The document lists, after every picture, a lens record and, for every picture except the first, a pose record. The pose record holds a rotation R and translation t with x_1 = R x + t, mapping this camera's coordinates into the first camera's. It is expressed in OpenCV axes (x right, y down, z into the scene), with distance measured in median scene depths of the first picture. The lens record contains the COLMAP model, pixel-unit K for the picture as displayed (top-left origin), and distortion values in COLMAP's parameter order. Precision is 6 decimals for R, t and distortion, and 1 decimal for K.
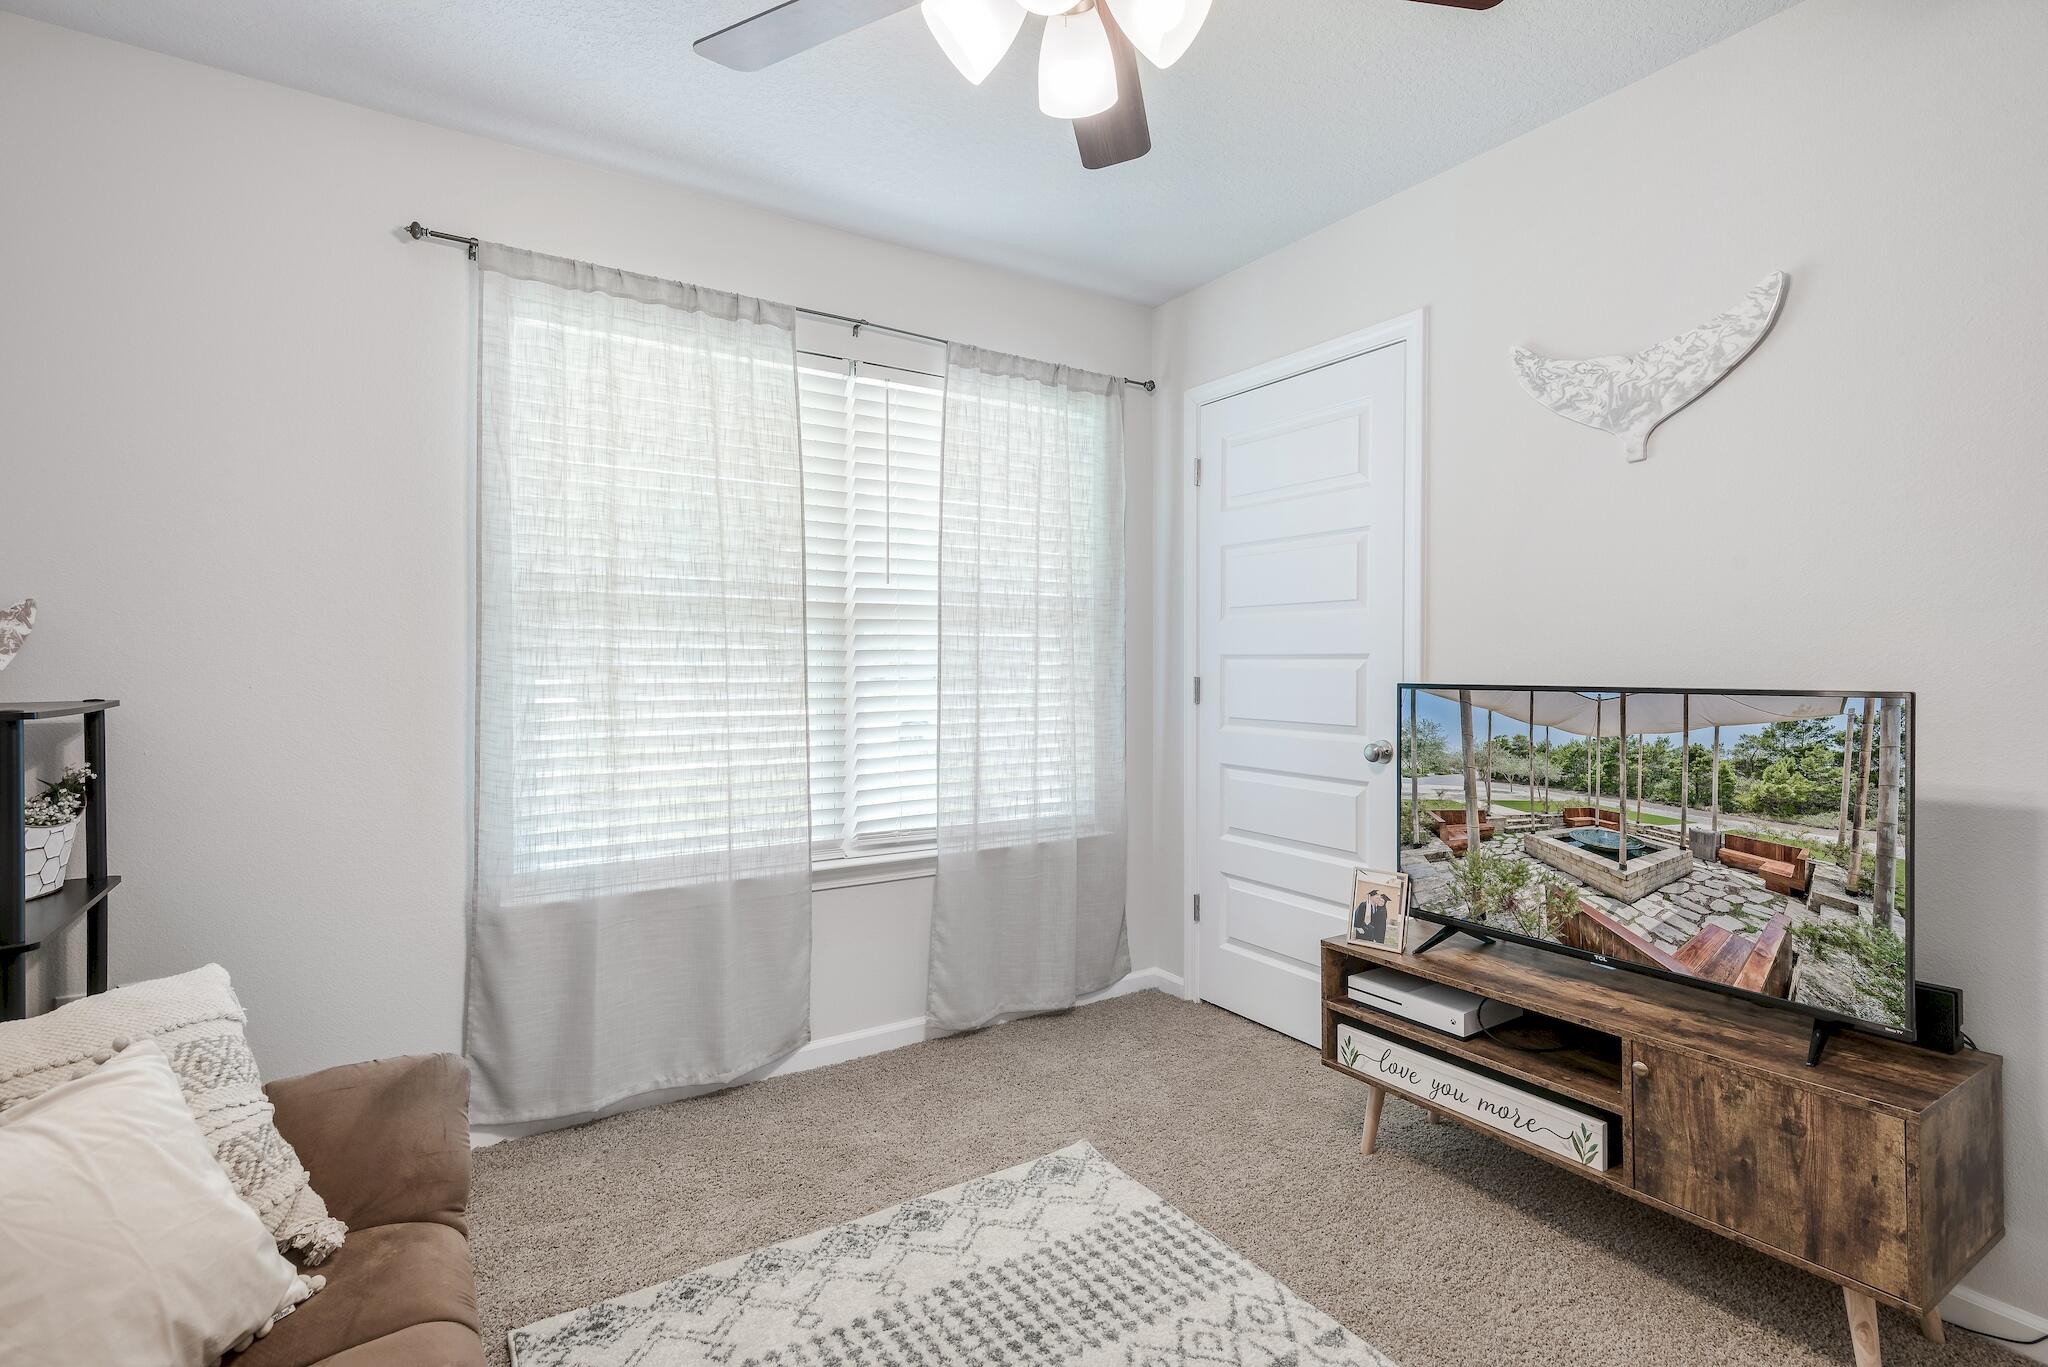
lens RADIAL K [[977.8, 0, 1022.4], [0, 977.8, 676.0], [0, 0, 1]] dist [0.029872, -0.000444]
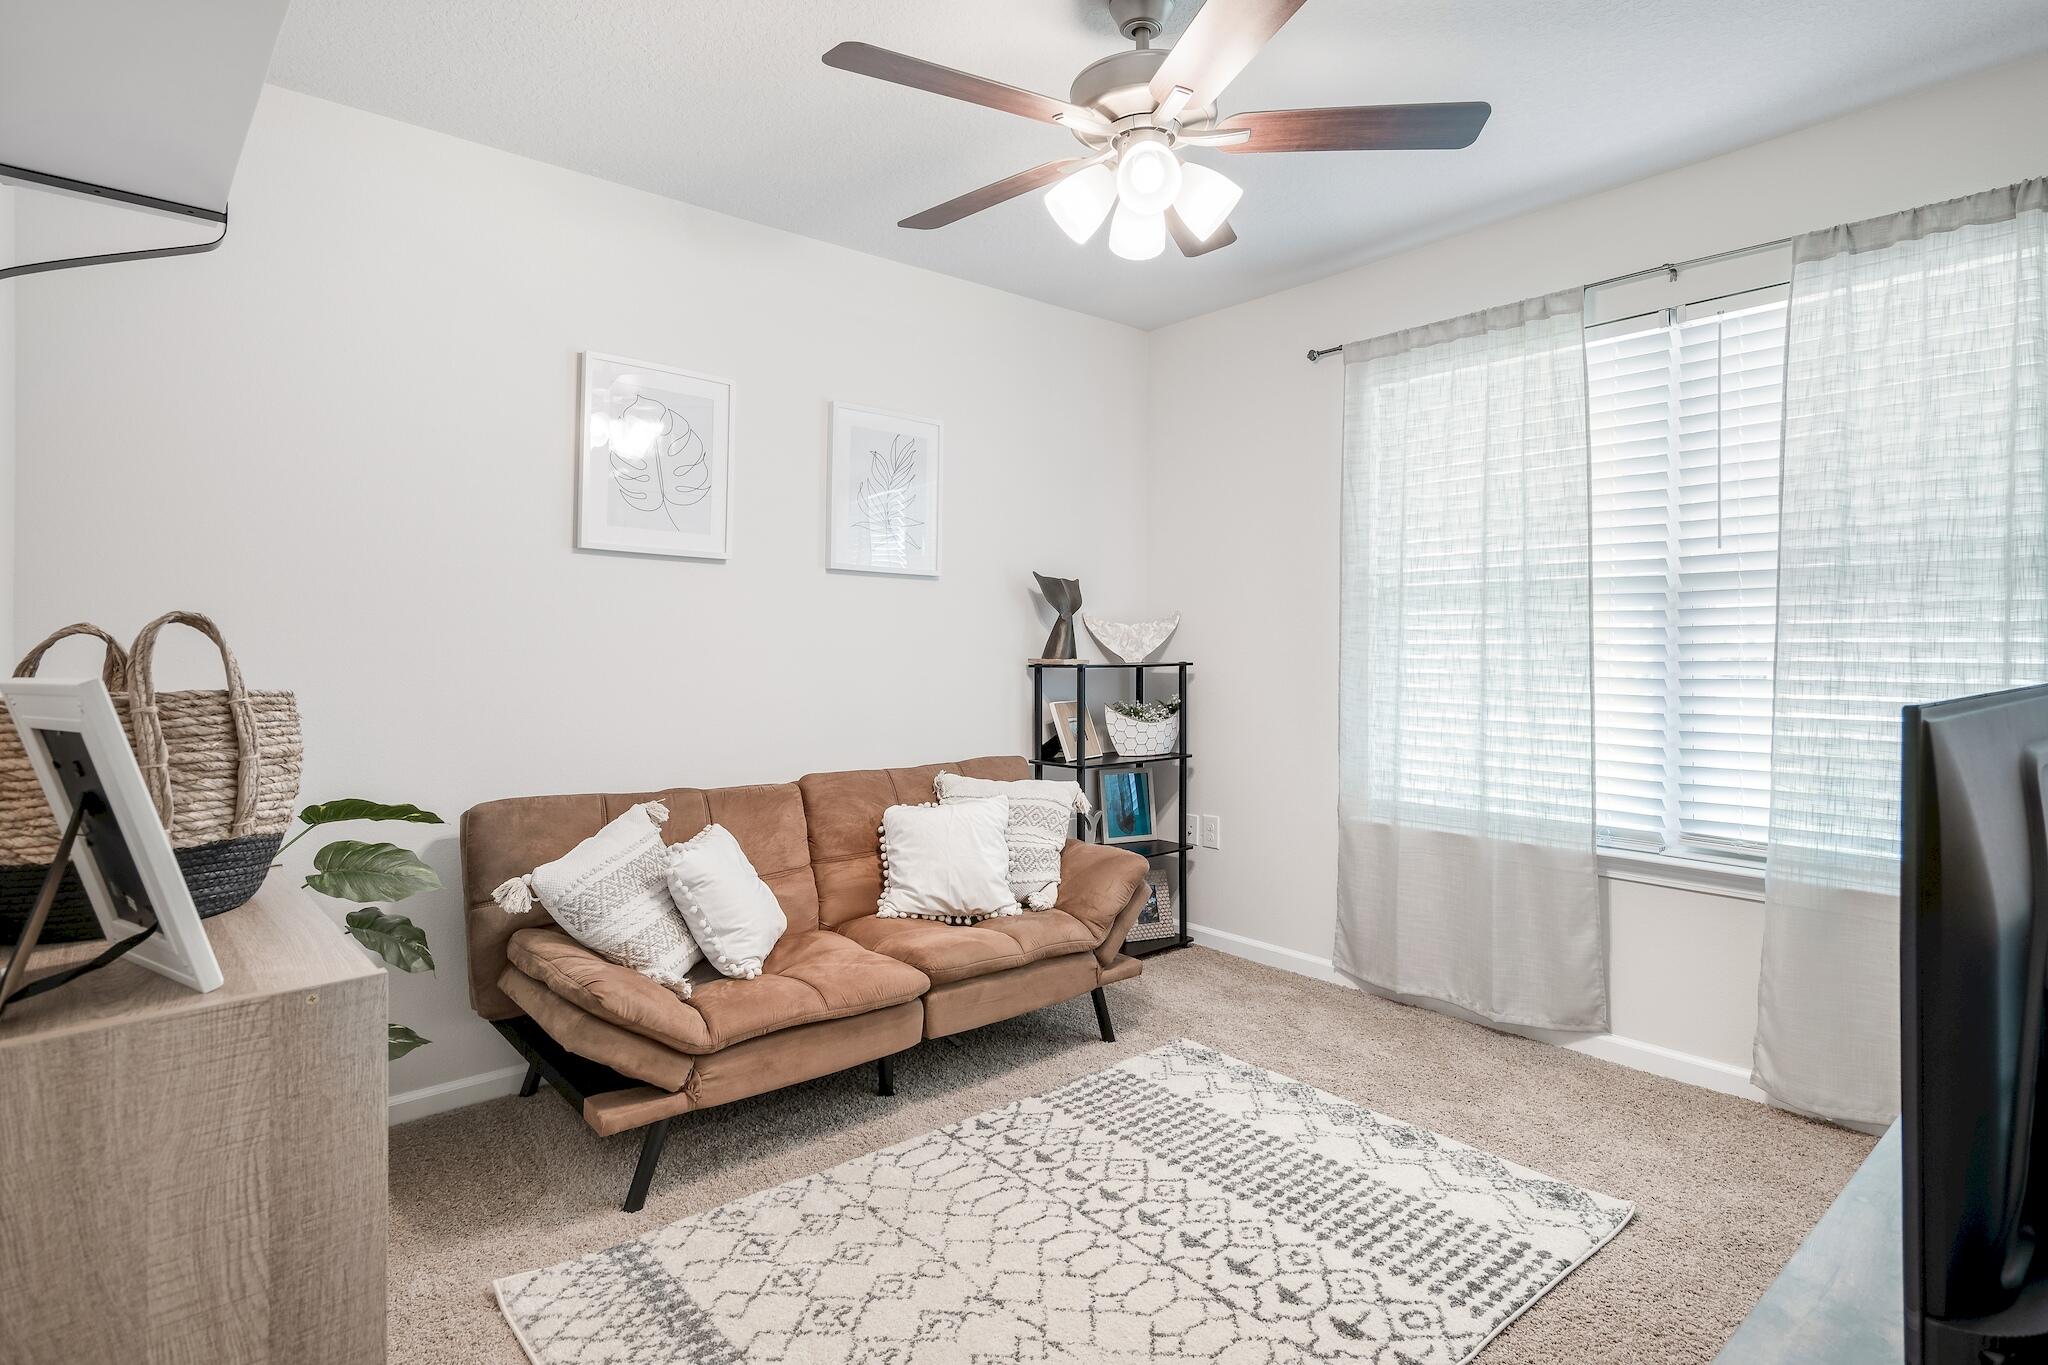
lens RADIAL K [[1001.5, 0, 1037.8], [0, 1001.5, 648.0], [0, 0, 1]] dist [0.013050, -0.000217]
pose [[0.169311, 0.000573, -0.985562, 0.926885], [-0.013315, 0.999910, -0.001706, 0.003744], [0.985473, 0.013412, 0.169304, 0.383324]]
